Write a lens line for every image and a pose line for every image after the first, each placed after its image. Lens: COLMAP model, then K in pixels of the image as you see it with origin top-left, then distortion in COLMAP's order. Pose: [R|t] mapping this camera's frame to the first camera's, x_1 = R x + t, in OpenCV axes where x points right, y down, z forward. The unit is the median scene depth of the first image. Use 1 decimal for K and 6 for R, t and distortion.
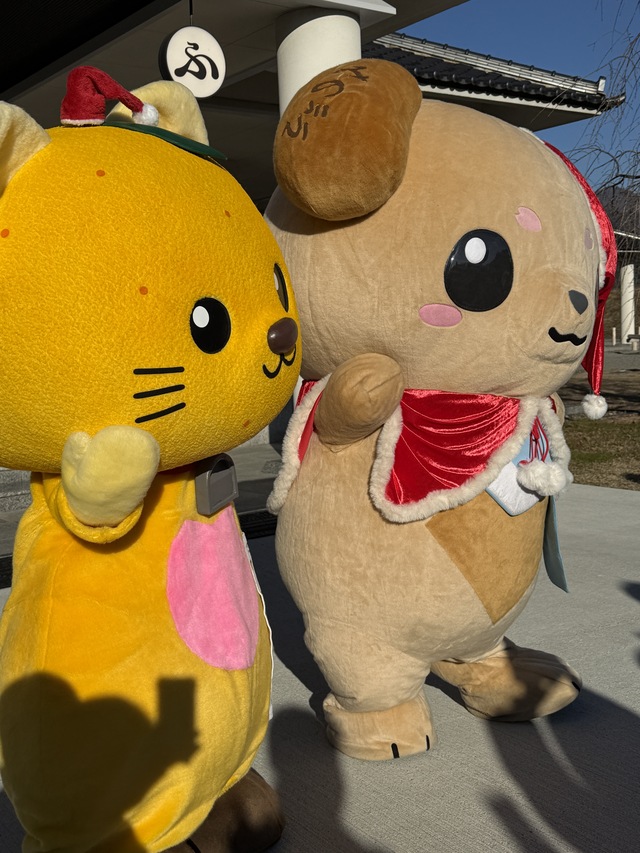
lens RADIAL K [[1023.6, 0, 320.0], [0, 1023.6, 426.5], [0, 0, 1]] dist [0.011533, 0.015828]
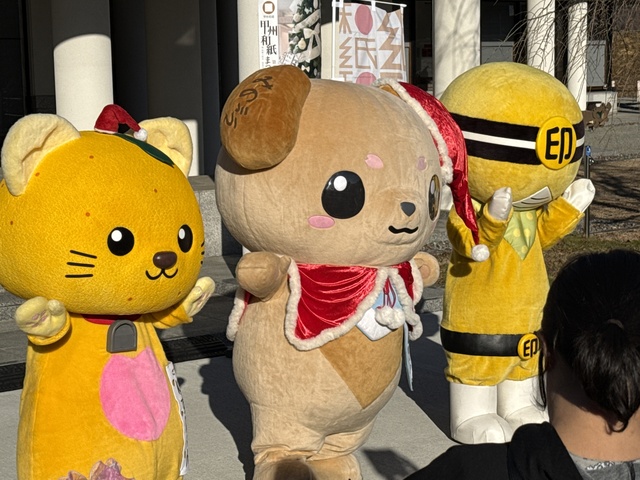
lens RADIAL K [[1426.7, 0, 320.0], [0, 1426.7, 240.0], [0, 0, 1]] dist [0.967104, 0.058406]
pose [[0.999563, -0.029108, -0.005150, 0.124308], [0.028967, 0.999252, -0.025605, -0.017599], [0.005891, 0.025444, 0.999659, -1.330710]]
